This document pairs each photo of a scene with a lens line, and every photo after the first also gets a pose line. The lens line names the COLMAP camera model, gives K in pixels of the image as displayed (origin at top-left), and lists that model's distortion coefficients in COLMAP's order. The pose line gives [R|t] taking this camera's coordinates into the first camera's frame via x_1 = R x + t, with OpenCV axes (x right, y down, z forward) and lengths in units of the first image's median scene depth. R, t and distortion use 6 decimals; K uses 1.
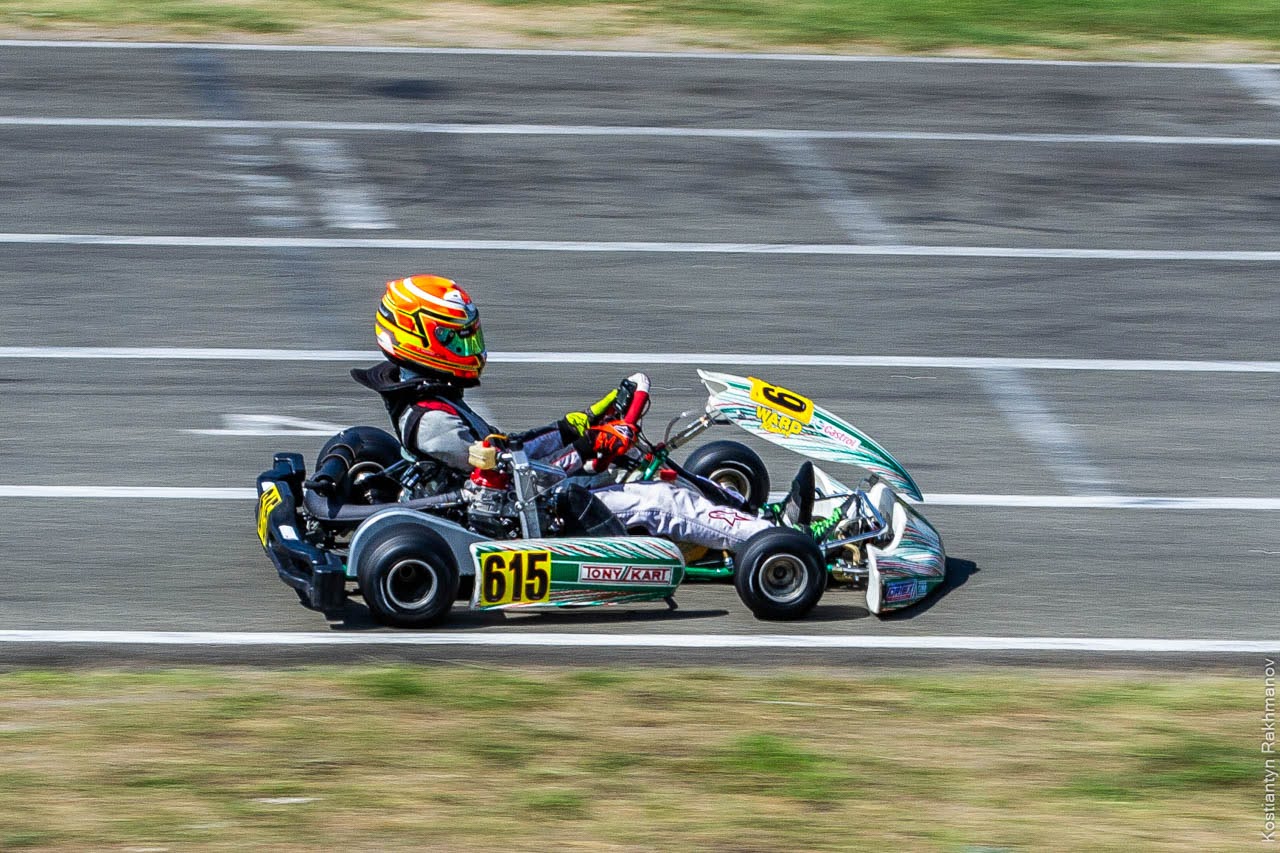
lens RADIAL K [[3052.7, 0, 630.9], [0, 3052.7, 414.9], [0, 0, 1]] dist [0.146477, 0.000000]
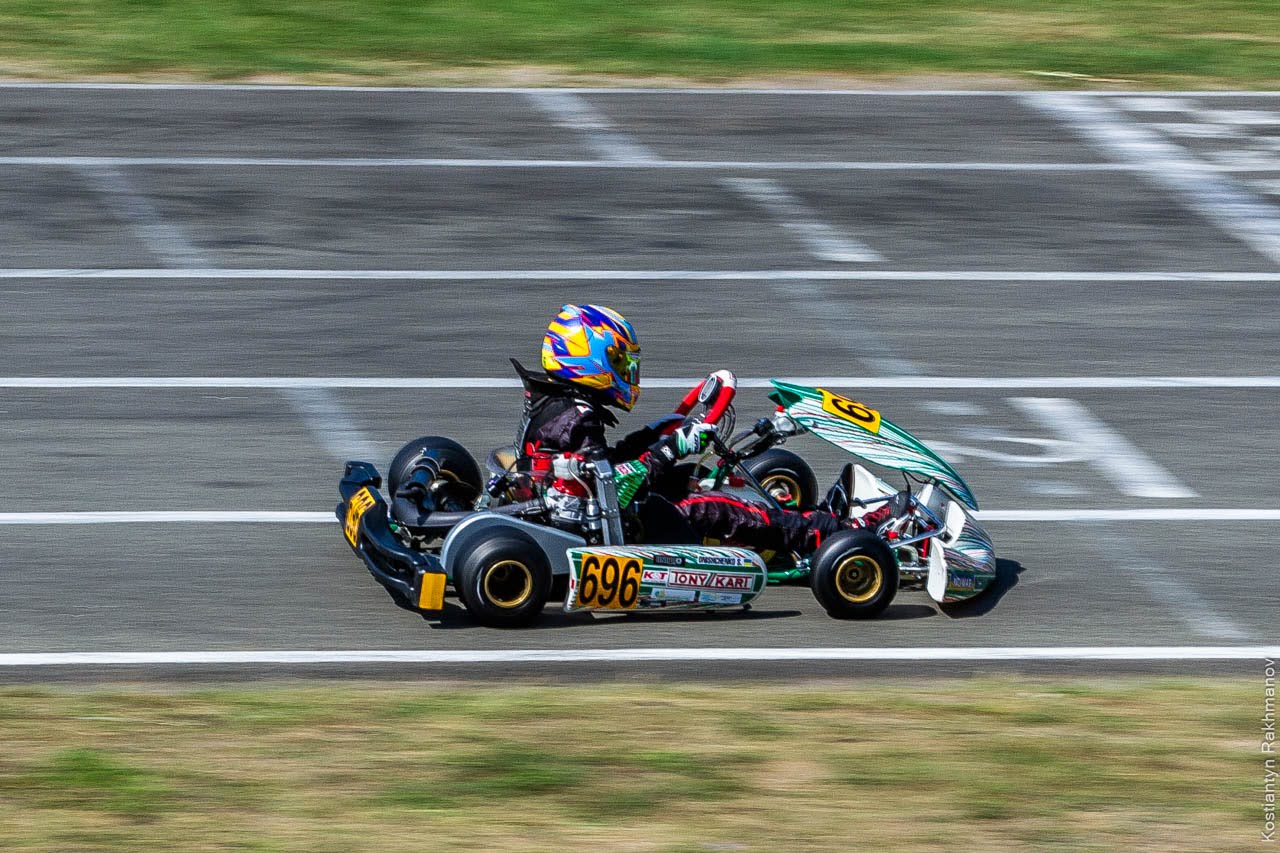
lens RADIAL K [[3052.7, 0, 629.4], [0, 3052.7, 399.3], [0, 0, 1]] dist [0.146477, 0.000000]
pose [[0.999404, -0.013793, -0.031647, 0.260179], [0.013585, 0.999885, -0.006782, -0.002932], [0.031737, 0.006348, 0.999476, -0.018588]]
